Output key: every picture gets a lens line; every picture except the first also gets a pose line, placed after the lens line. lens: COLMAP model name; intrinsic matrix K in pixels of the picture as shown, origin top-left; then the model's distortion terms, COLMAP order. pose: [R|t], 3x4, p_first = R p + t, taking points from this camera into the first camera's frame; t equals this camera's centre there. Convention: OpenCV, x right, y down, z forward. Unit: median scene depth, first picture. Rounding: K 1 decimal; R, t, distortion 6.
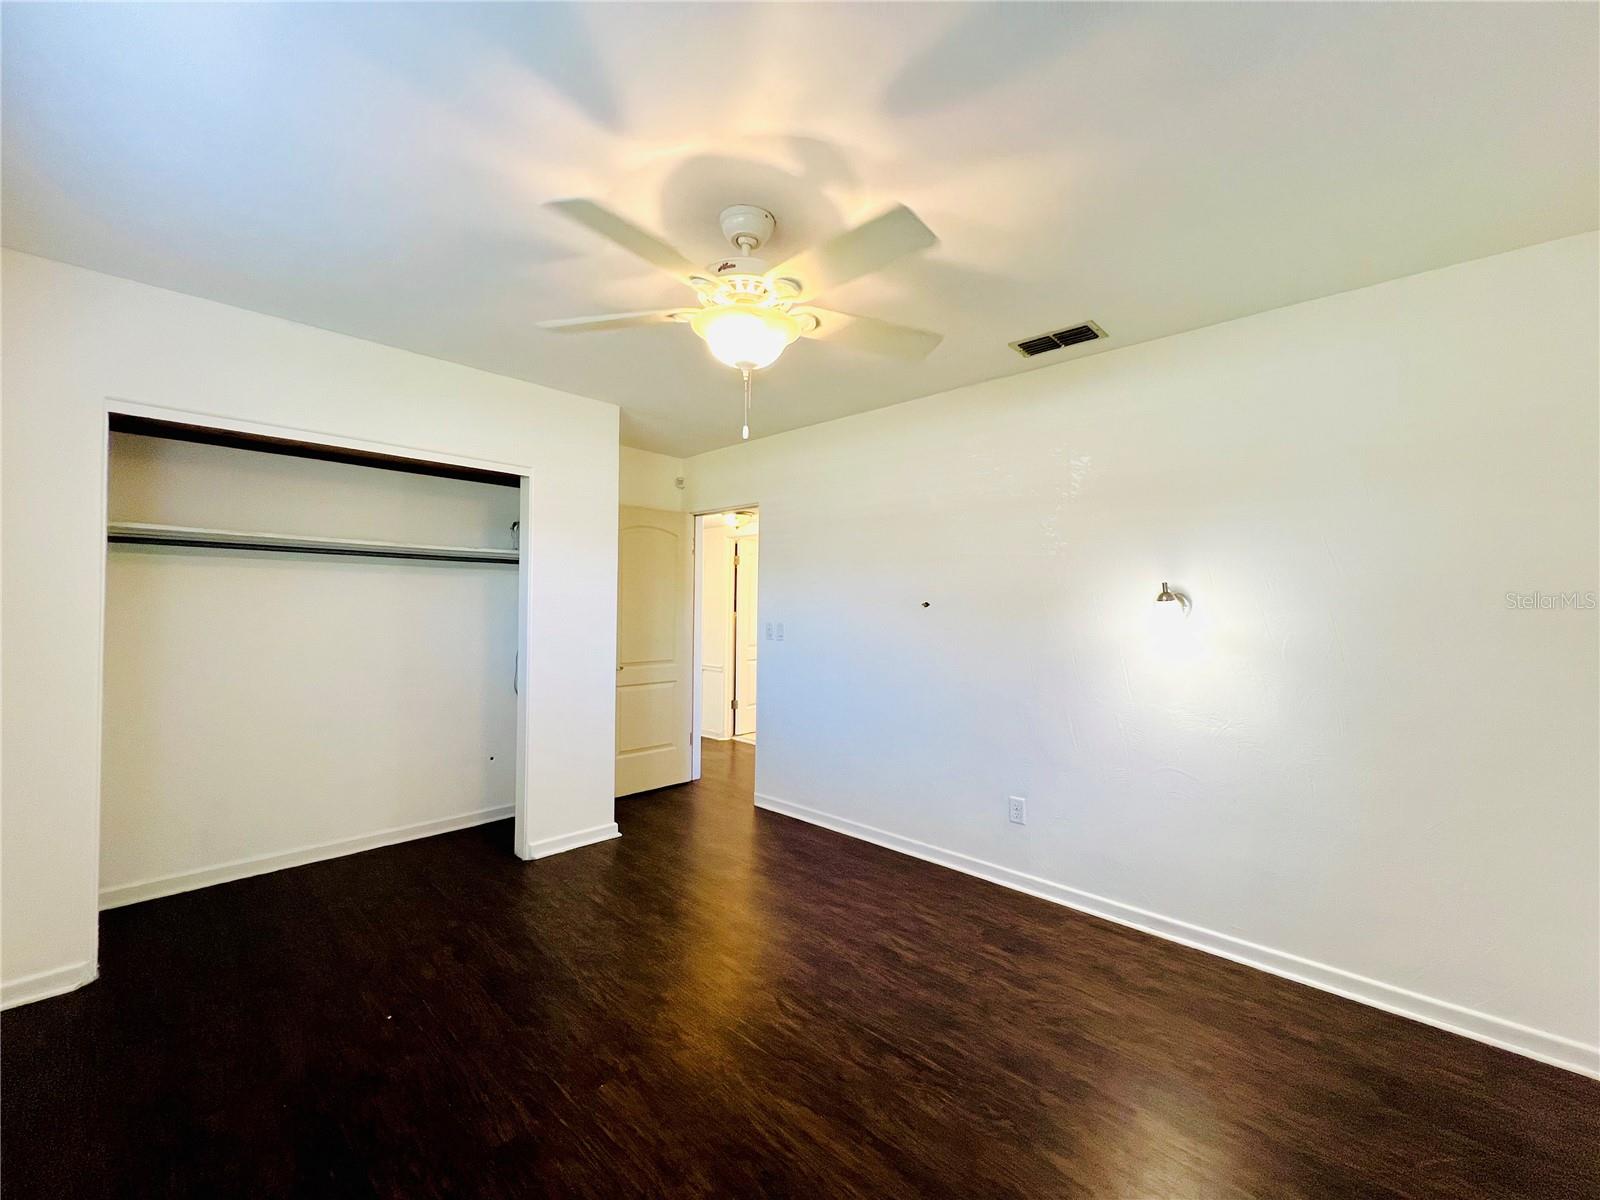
lens RADIAL K [[639.5, 0, 800.0], [0, 639.5, 600.0], [0, 0, 1]] dist [-0.000008, 0.000184]
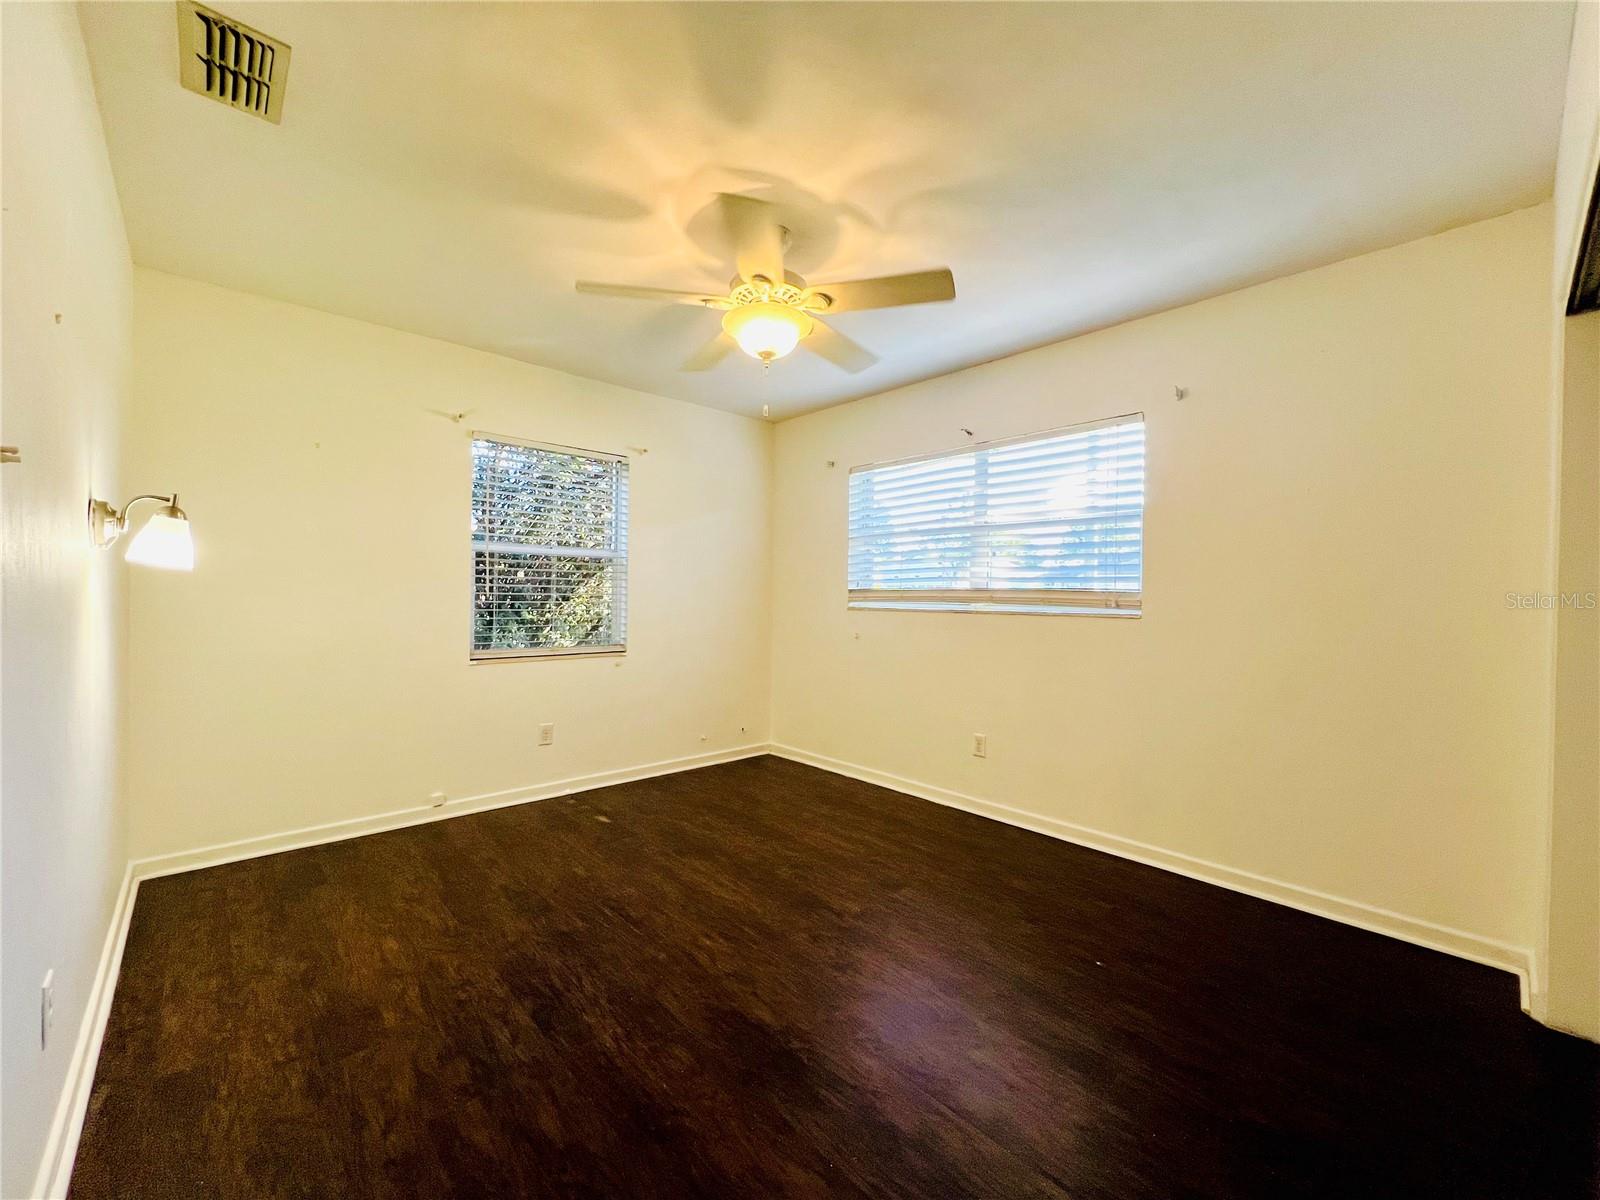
lens RADIAL K [[639.5, 0, 800.0], [0, 639.5, 600.0], [0, 0, 1]] dist [-0.000008, 0.000184]
pose [[-0.997491, -0.024100, 0.066561, -0.197059], [-0.024380, 0.999697, -0.003391, 0.084473], [-0.066459, -0.005005, -0.997777, 1.810019]]
